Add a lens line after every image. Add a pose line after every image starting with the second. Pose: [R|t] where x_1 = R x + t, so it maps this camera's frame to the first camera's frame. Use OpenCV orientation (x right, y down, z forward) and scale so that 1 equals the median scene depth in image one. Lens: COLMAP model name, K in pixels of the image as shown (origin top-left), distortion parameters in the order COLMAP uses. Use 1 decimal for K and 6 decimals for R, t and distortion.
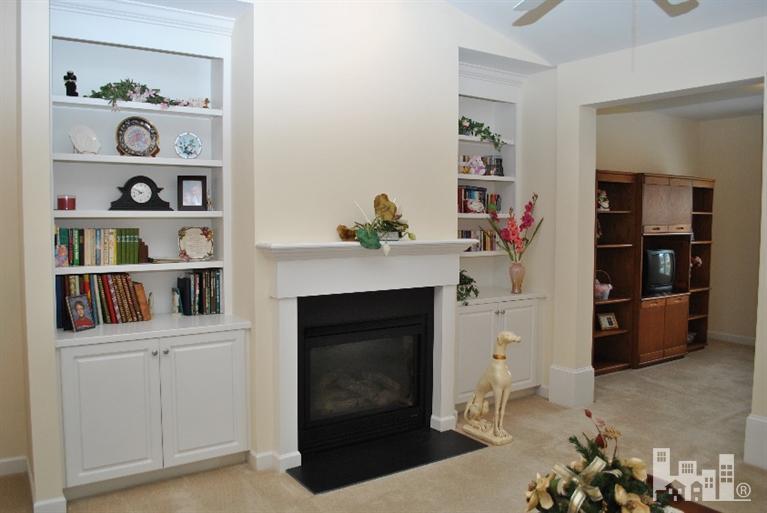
lens RADIAL K [[618.7, 0, 363.2], [0, 618.7, 254.4], [0, 0, 1]] dist [-0.114266, 0.004703]
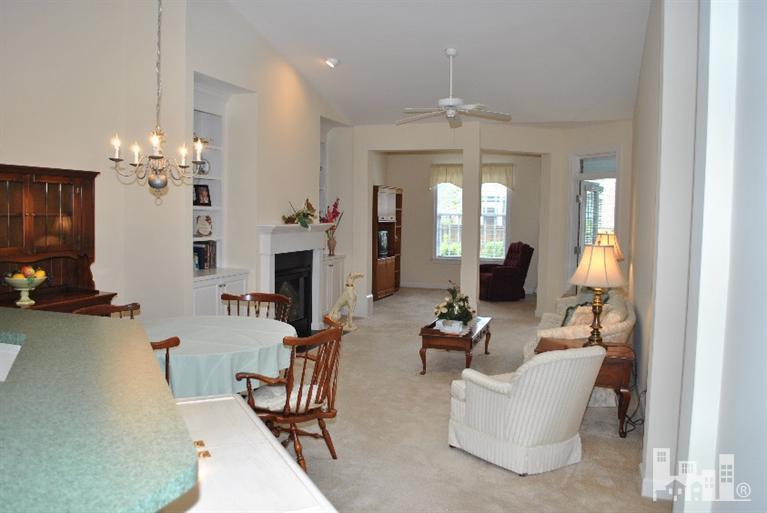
lens RADIAL K [[618.7, 0, 363.2], [0, 618.7, 254.4], [0, 0, 1]] dist [-0.114266, 0.004703]
pose [[0.813448, -0.028317, 0.580948, -0.945542], [0.019805, 0.999583, 0.020990, 0.035742], [-0.581301, -0.005569, 0.813670, -0.645365]]
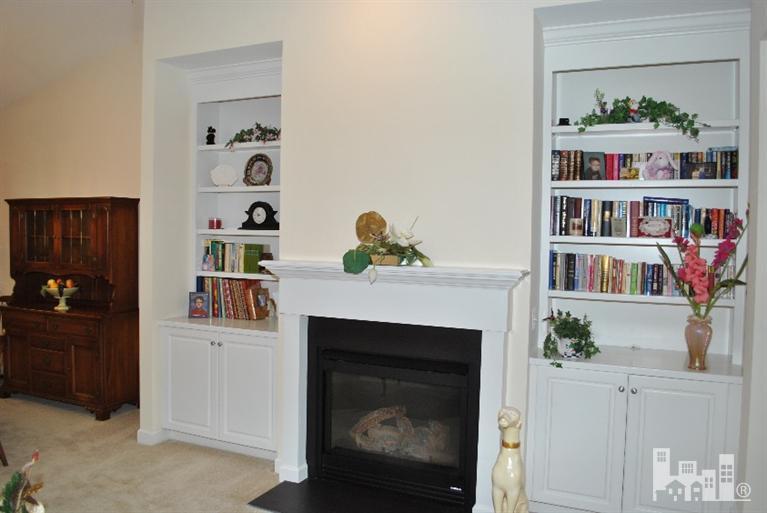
lens RADIAL K [[618.7, 0, 363.2], [0, 618.7, 254.4], [0, 0, 1]] dist [-0.114266, 0.004703]
pose [[0.504536, 0.030018, -0.862868, 0.806123], [-0.072475, 0.997341, -0.007682, -0.029047], [0.860343, 0.066412, 0.505370, 0.559770]]
